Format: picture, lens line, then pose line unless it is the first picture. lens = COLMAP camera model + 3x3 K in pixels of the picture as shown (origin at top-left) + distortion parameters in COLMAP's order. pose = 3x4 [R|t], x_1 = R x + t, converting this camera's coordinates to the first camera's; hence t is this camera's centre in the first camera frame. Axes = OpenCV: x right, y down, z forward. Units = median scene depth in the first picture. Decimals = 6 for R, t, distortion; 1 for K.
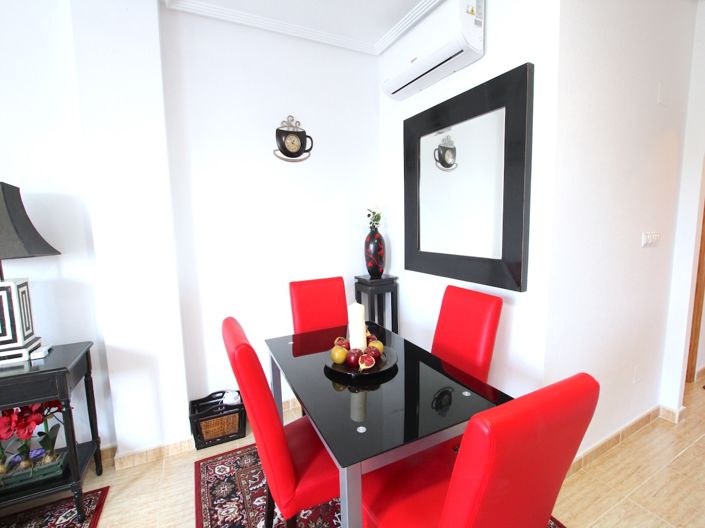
lens RADIAL K [[324.6, 0, 351.5], [0, 324.6, 256.3], [0, 0, 1]] dist [-0.027915, 0.001405]
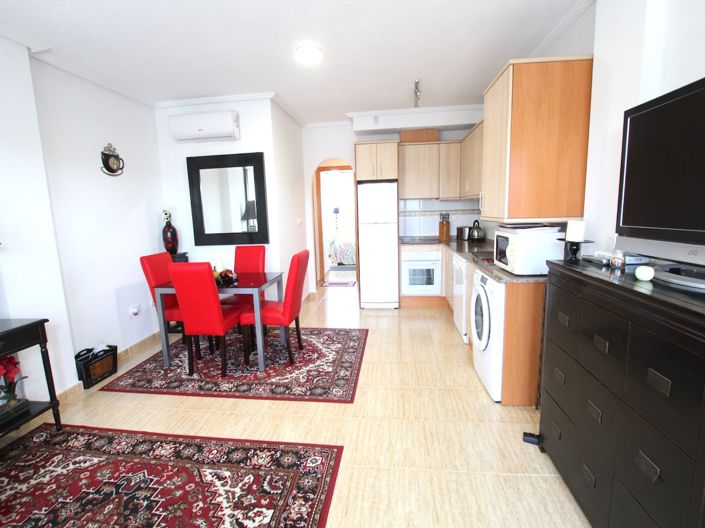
lens RADIAL K [[324.6, 0, 351.5], [0, 324.6, 256.3], [0, 0, 1]] dist [-0.027915, 0.001405]
pose [[0.550029, -0.116280, 0.827011, -0.822041], [0.115784, 0.991314, 0.062376, 0.089289], [-0.827081, 0.061446, 0.558715, -0.627007]]
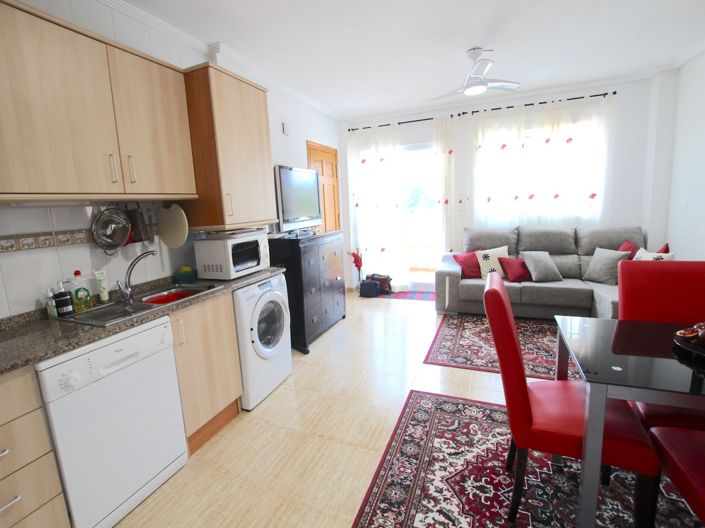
lens RADIAL K [[324.6, 0, 351.5], [0, 324.6, 256.3], [0, 0, 1]] dist [-0.027915, 0.001405]
pose [[-0.754308, 0.166268, -0.635118, 0.771778], [0.004415, 0.968662, 0.248344, -0.069862], [0.656506, 0.184524, -0.731403, 0.574245]]
